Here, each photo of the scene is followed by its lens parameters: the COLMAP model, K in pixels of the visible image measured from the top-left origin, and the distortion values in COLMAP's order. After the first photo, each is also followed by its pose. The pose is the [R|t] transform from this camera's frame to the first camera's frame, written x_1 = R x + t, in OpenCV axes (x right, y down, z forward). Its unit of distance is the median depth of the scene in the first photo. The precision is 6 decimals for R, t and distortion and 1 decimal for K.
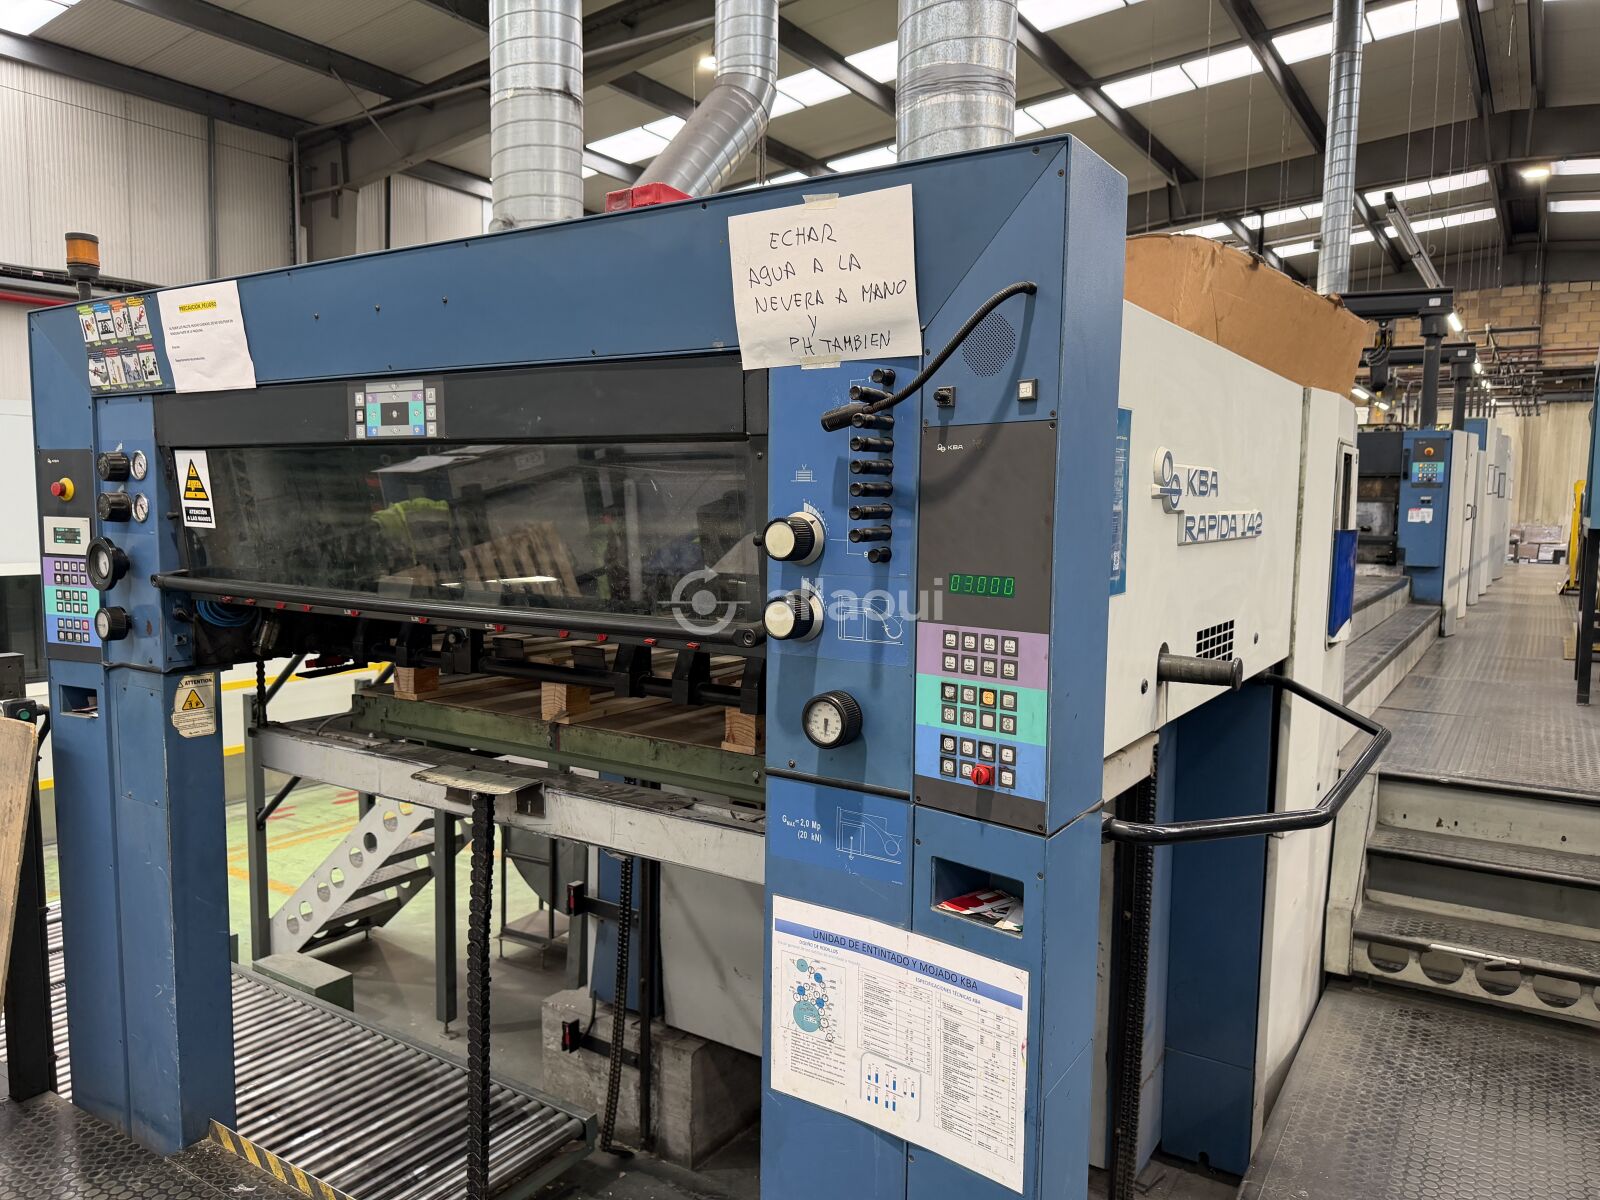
lens RADIAL K [[1133.7, 0, 804.0], [0, 1133.7, 605.5], [0, 0, 1]] dist [0.031638, -0.040725]
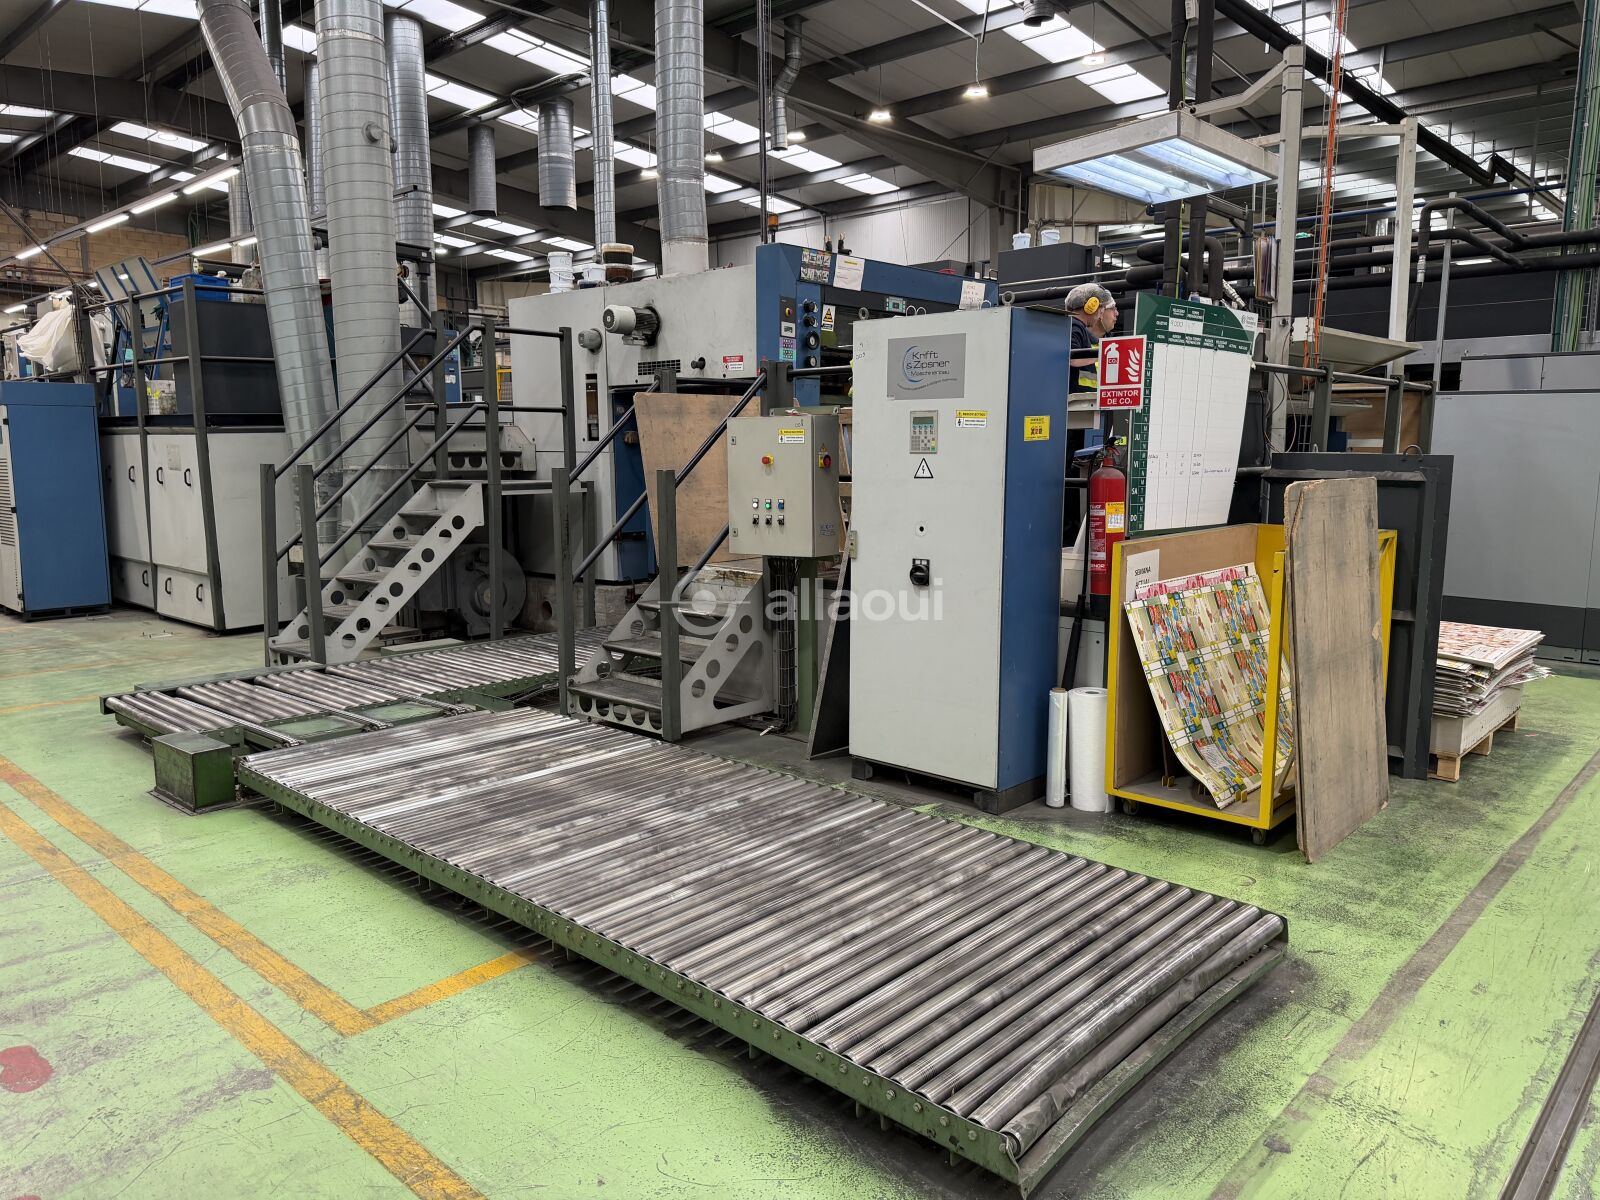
lens RADIAL K [[1116.1, 0, 800.0], [0, 1116.1, 600.0], [0, 0, 1]] dist [0.074780, -0.099162]
pose [[0.165504, -0.148936, 0.974898, -1.103128], [0.092758, 0.986500, 0.134961, 0.071670], [-0.981837, 0.068093, 0.177085, 0.177865]]
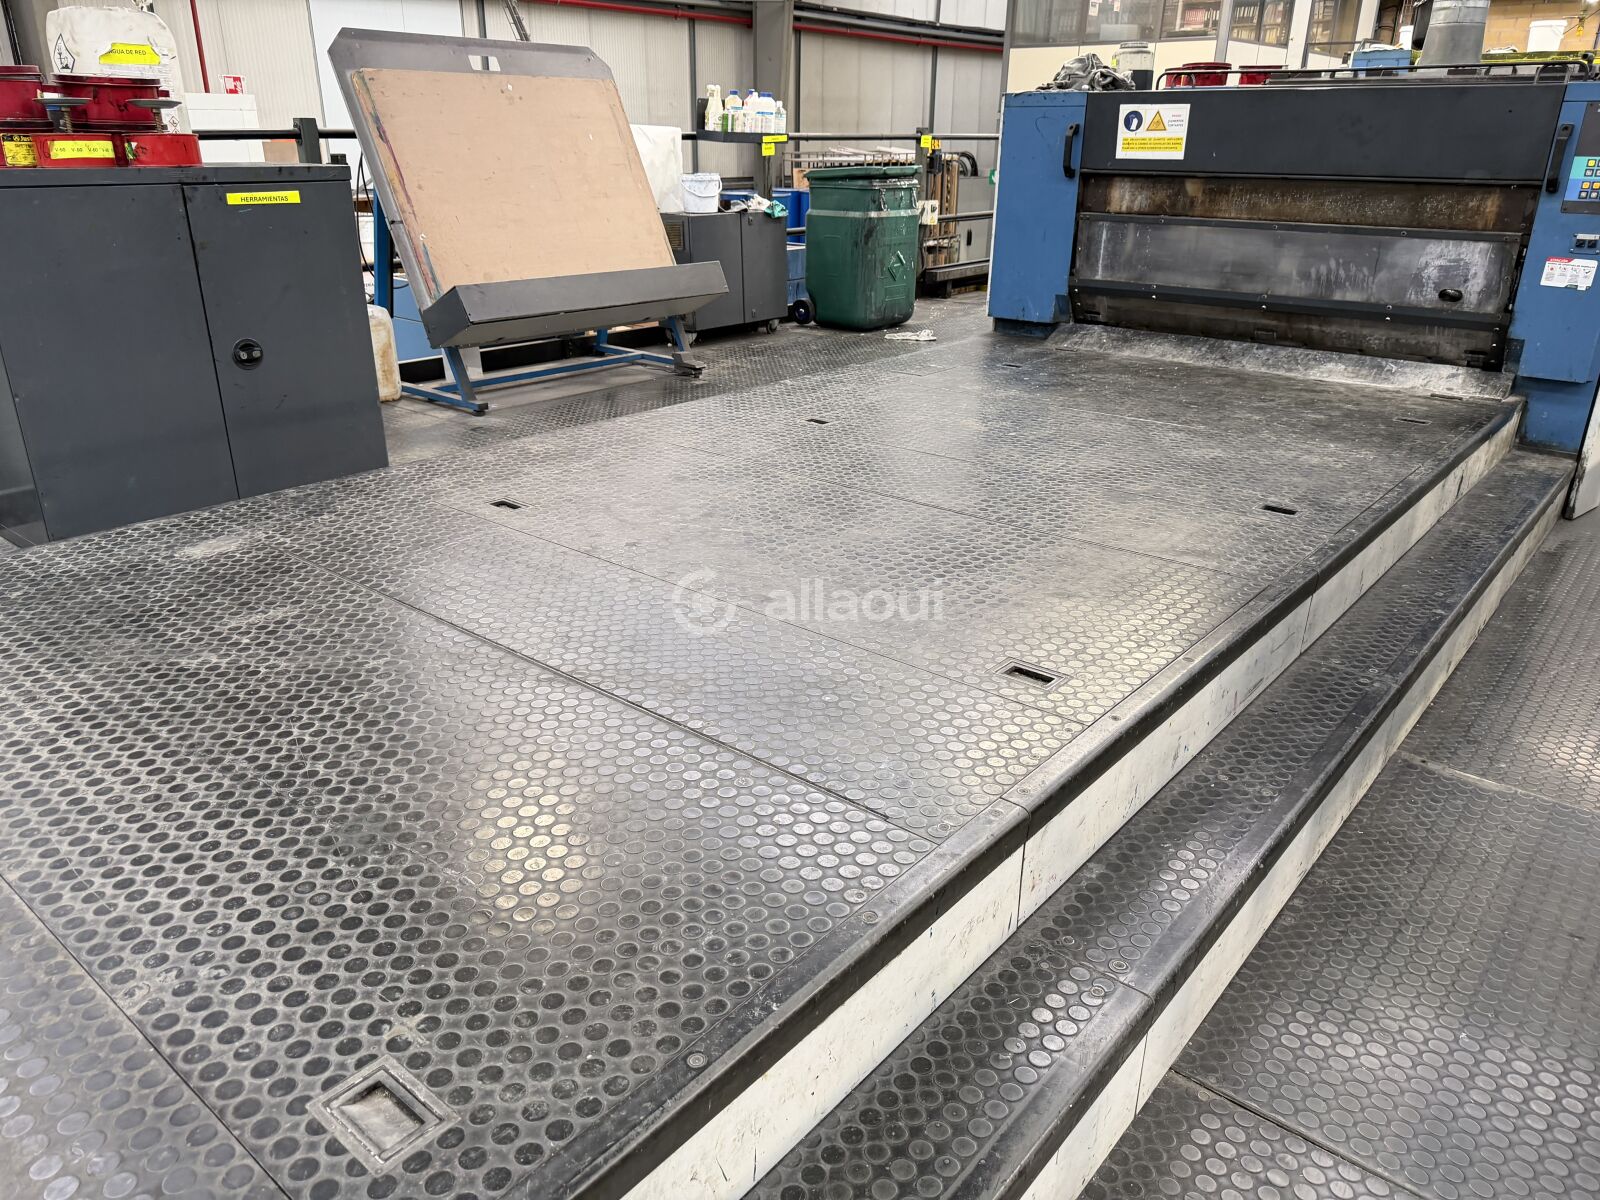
lens RADIAL K [[1141.7, 0, 801.6], [0, 1141.7, 585.8], [0, 0, 1]] dist [0.030814, -0.027616]
pose [[0.993120, 0.039415, -0.110271, 0.273167], [-0.007161, 0.960334, 0.278761, -0.084893], [0.116884, -0.276053, 0.954009, 0.453197]]
